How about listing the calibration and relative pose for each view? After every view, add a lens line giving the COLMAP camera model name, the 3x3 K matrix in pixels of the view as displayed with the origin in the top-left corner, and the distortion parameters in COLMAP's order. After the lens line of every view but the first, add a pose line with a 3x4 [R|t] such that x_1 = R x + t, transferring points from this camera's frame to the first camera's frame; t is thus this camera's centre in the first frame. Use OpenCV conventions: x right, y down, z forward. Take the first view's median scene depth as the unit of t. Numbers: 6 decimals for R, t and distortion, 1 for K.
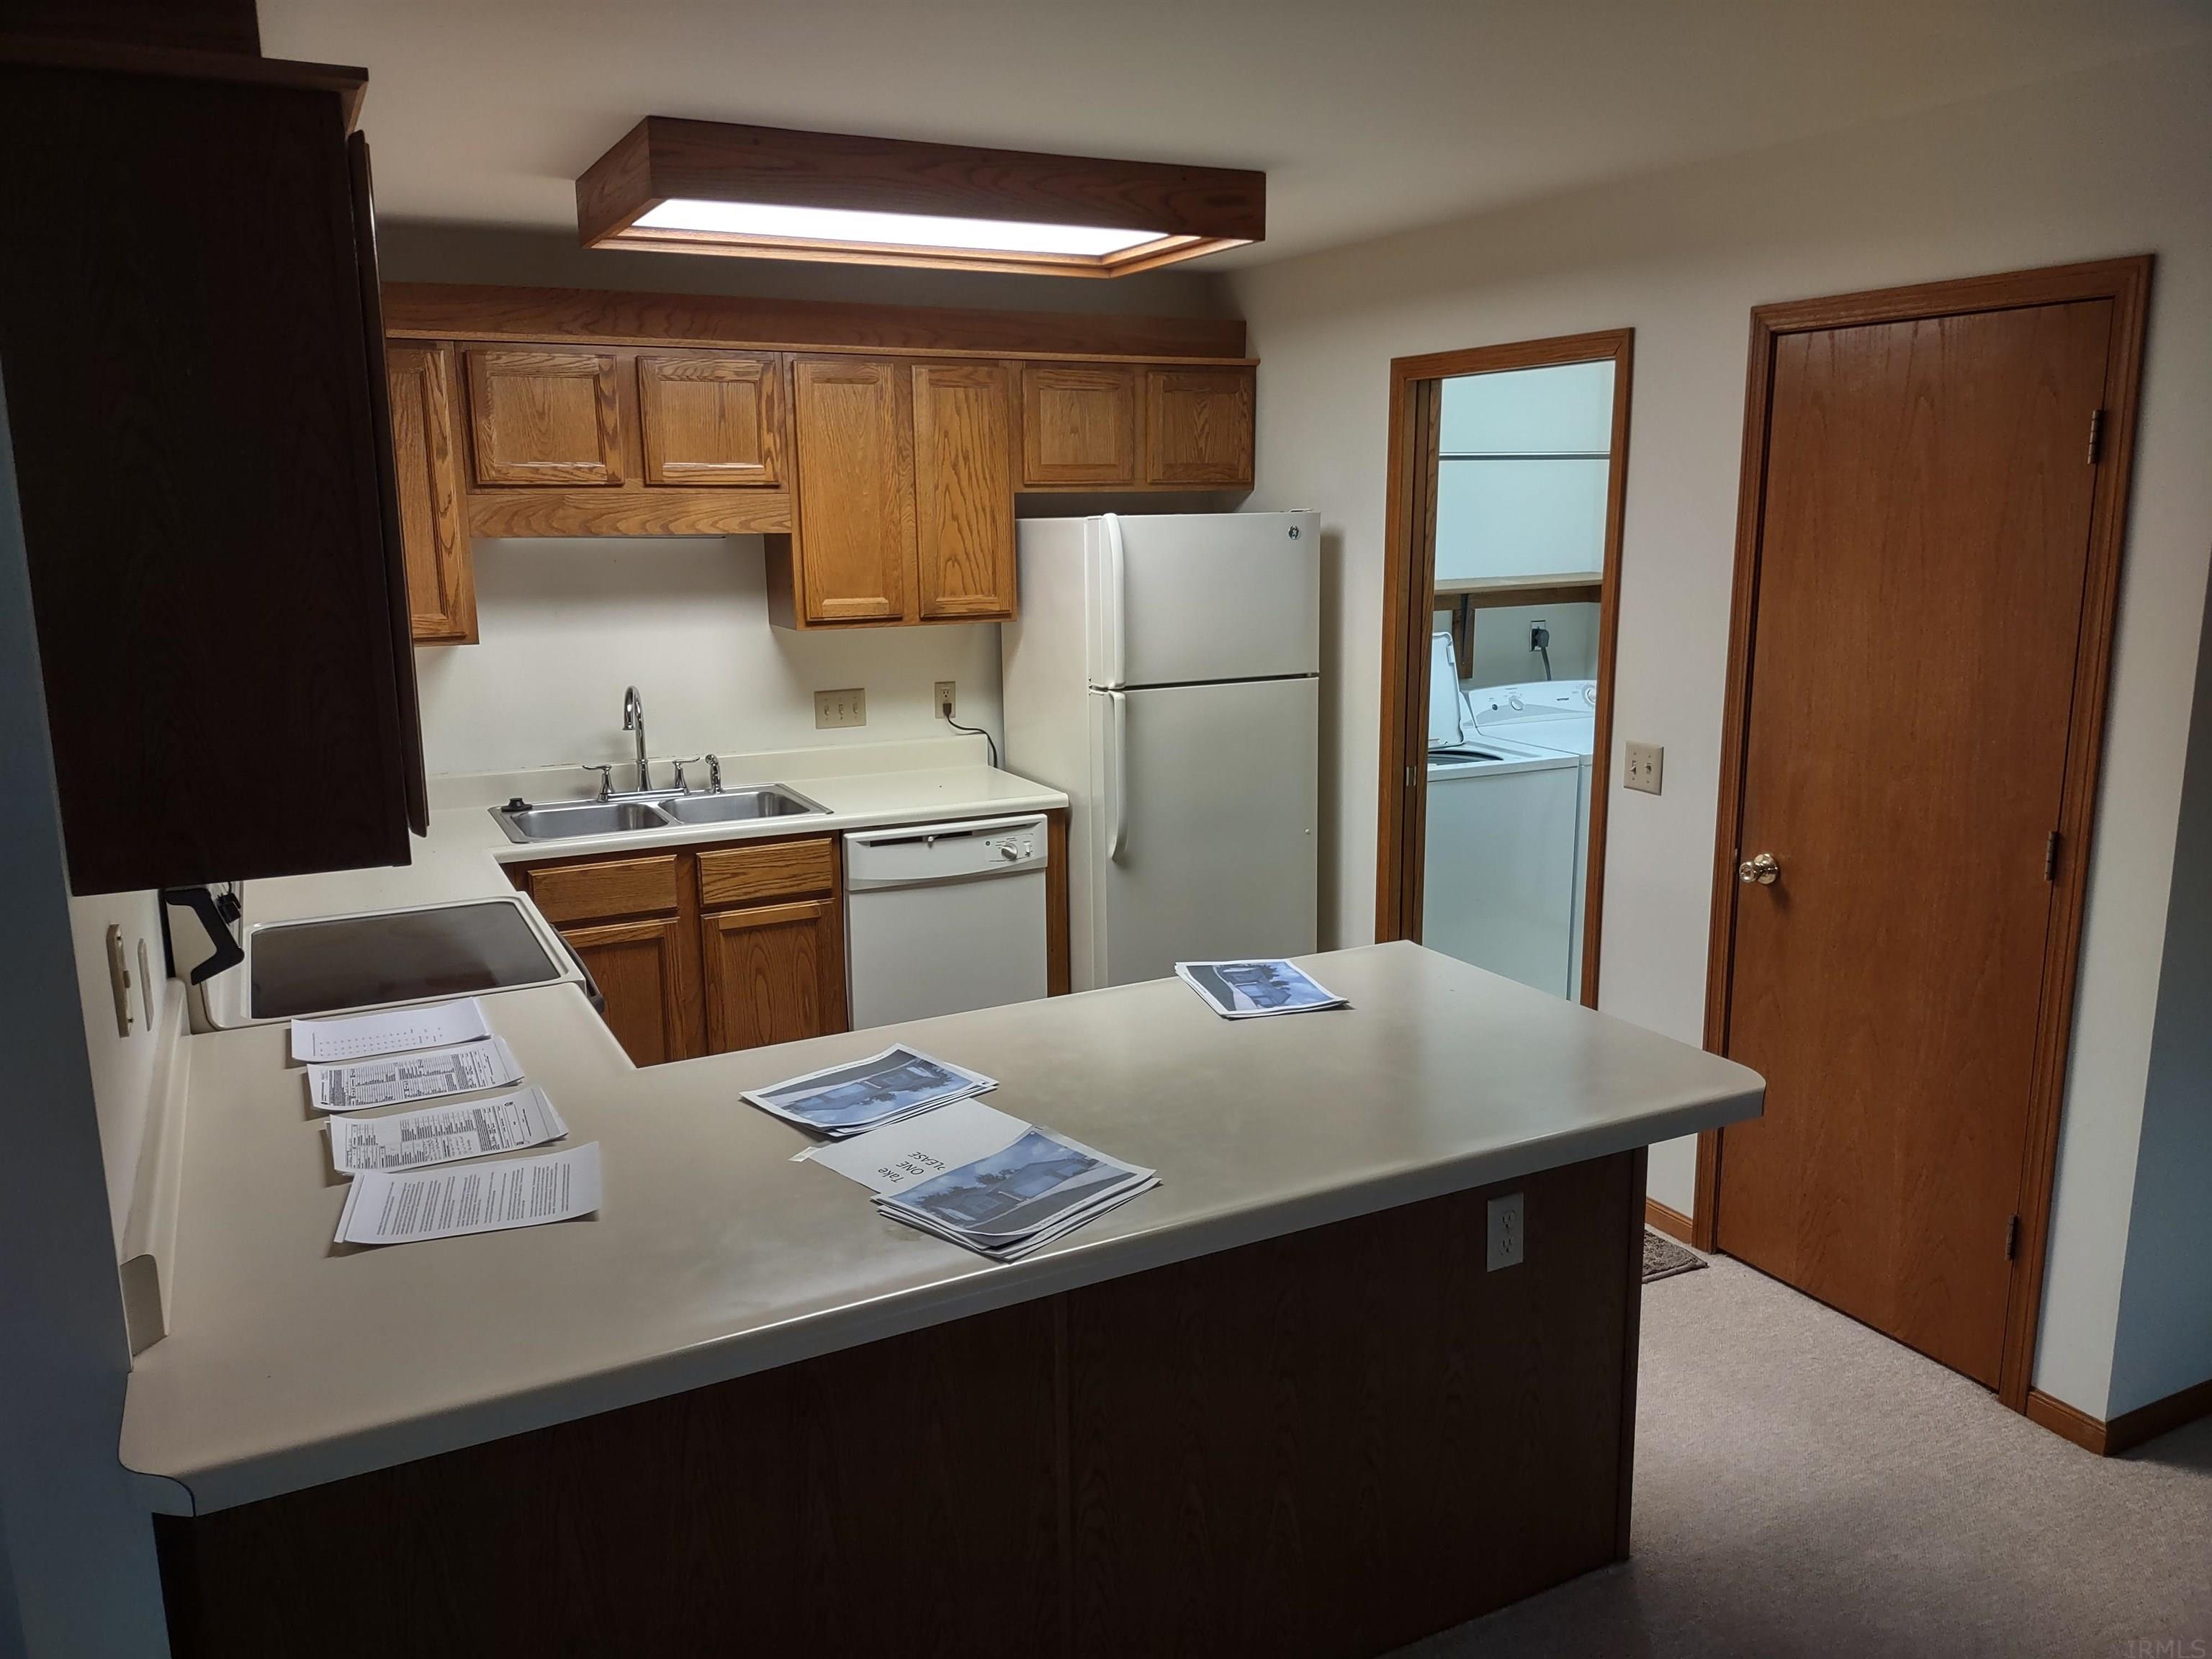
lens RADIAL K [[1613.9, 0, 1106.0], [0, 1613.9, 829.5], [0, 0, 1]] dist [0.049932, -0.077456]
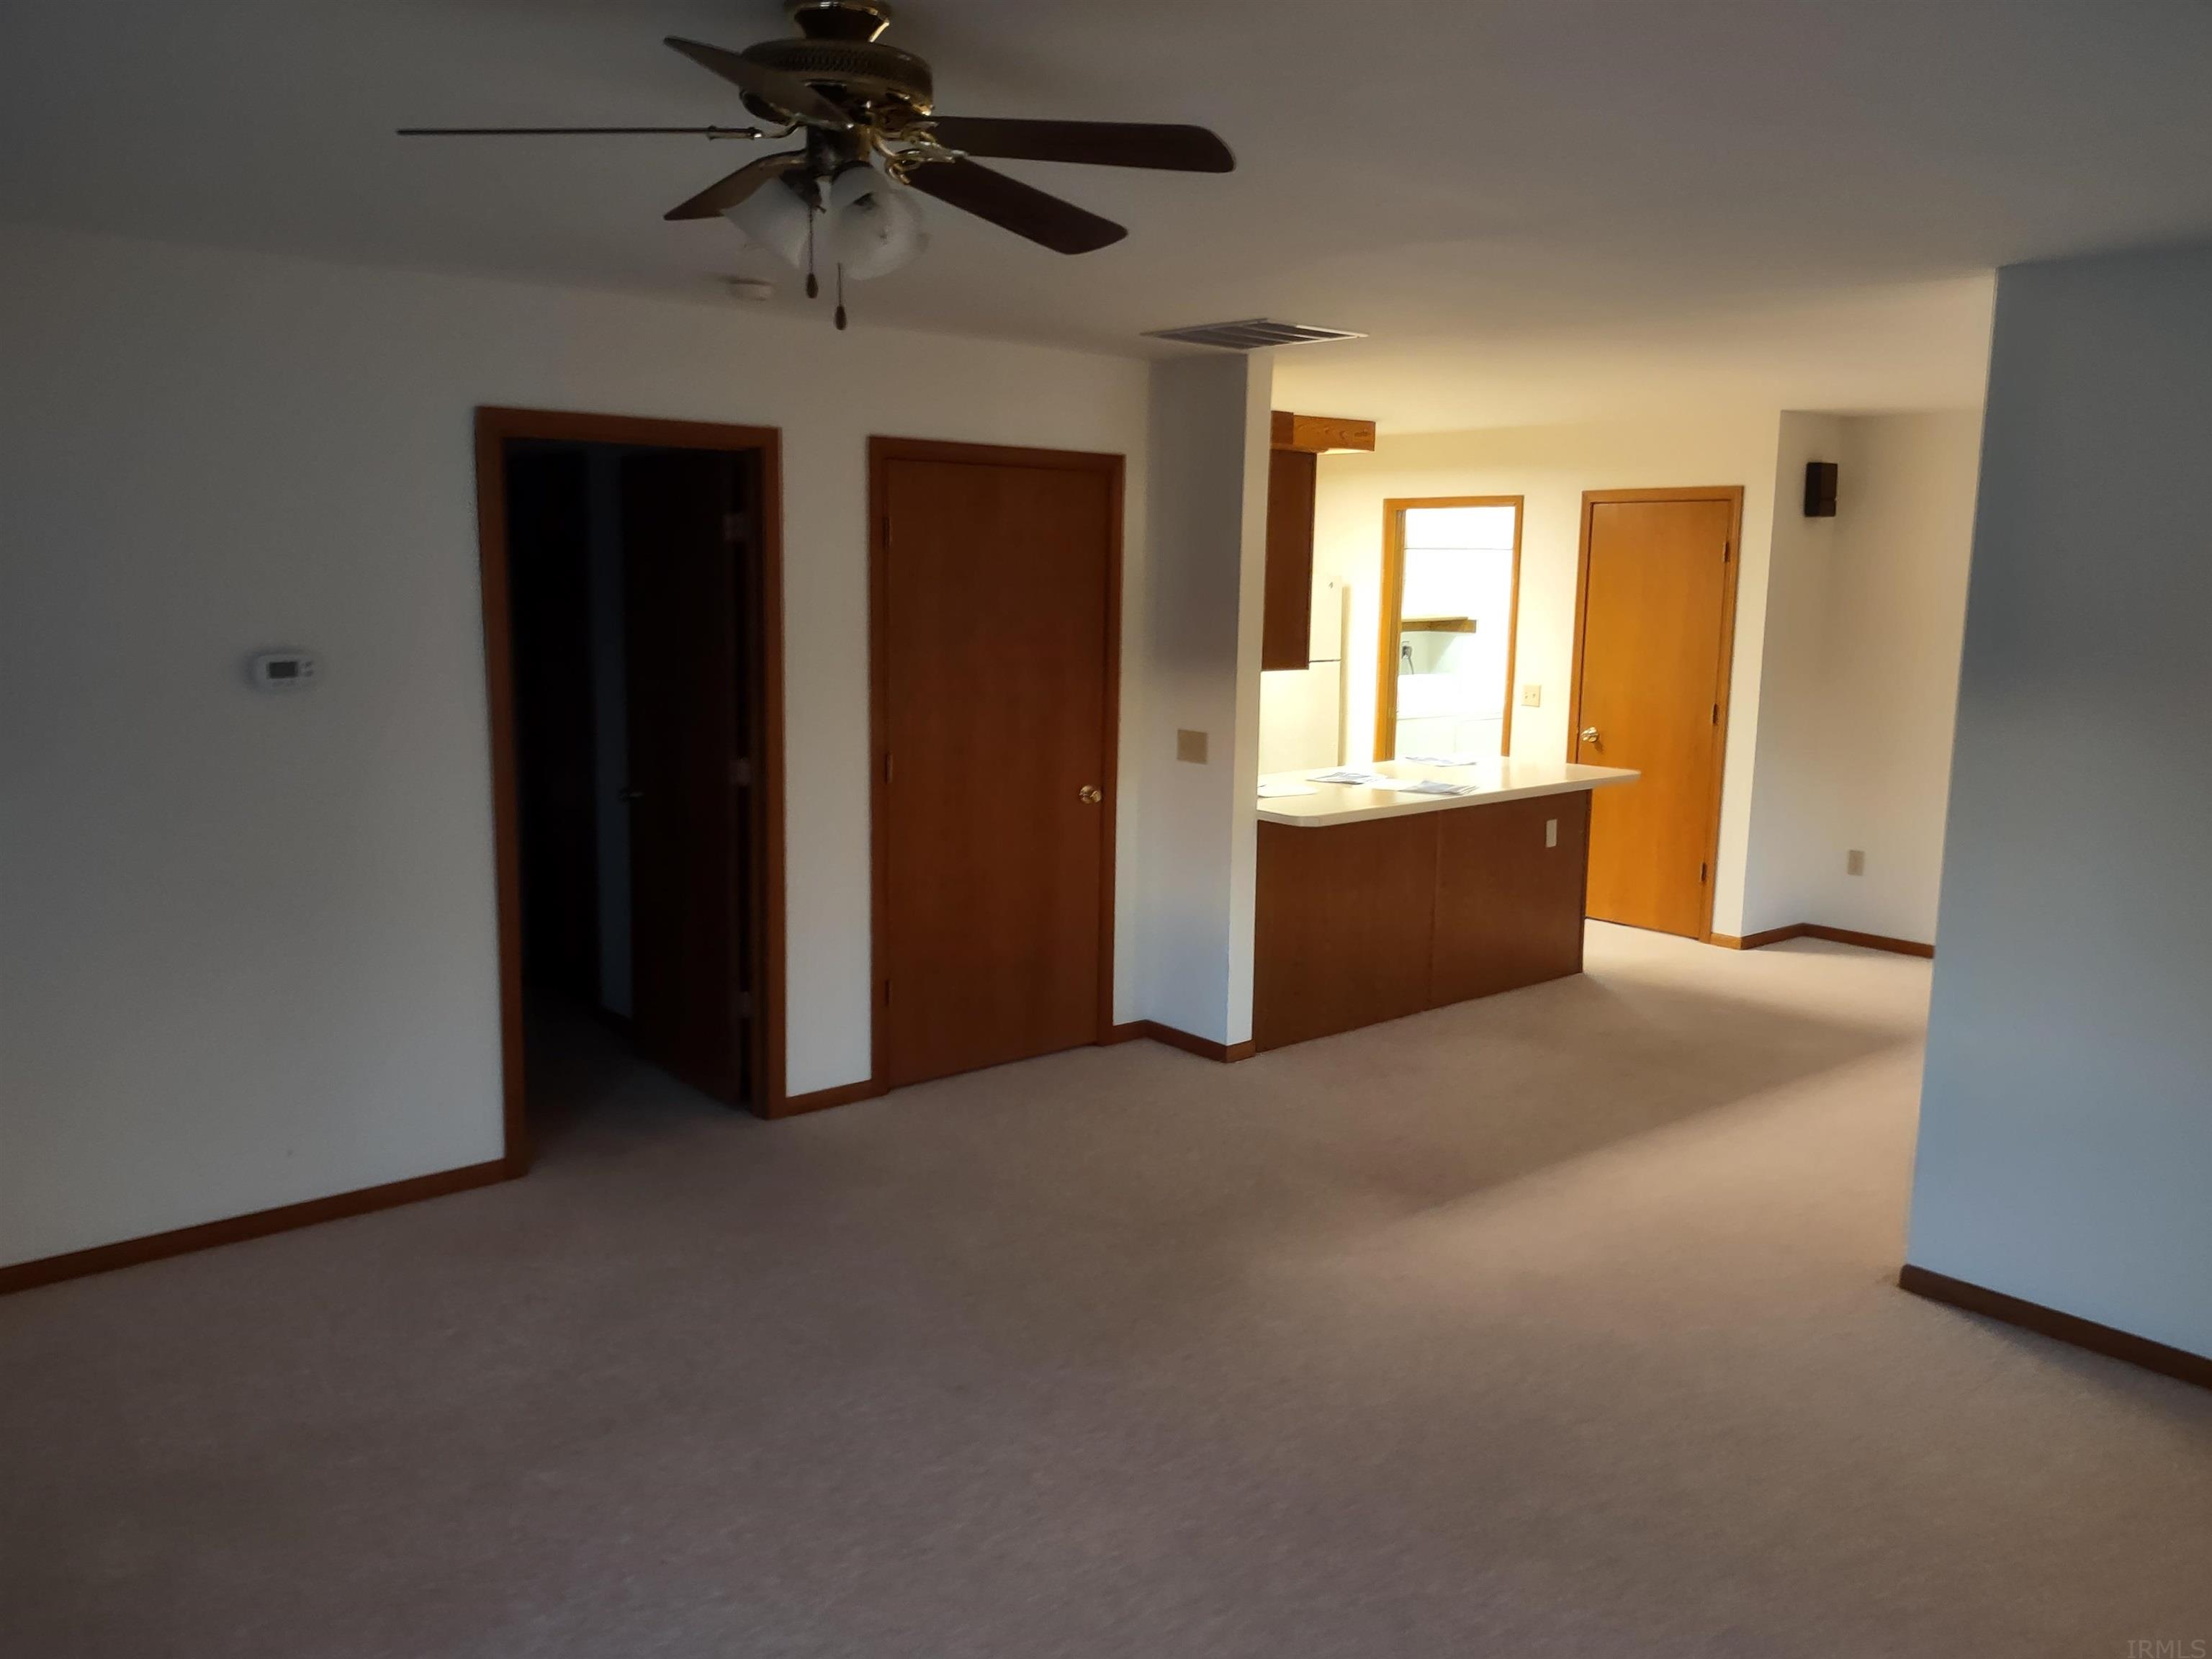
lens RADIAL K [[1734.5, 0, 1106.0], [0, 1734.5, 829.5], [0, 0, 1]] dist [0.151742, -0.293191]
pose [[0.968314, -0.011369, 0.249477, -0.966079], [0.022578, 0.998858, -0.042116, 0.271676], [-0.248713, 0.046415, 0.967464, -1.335439]]
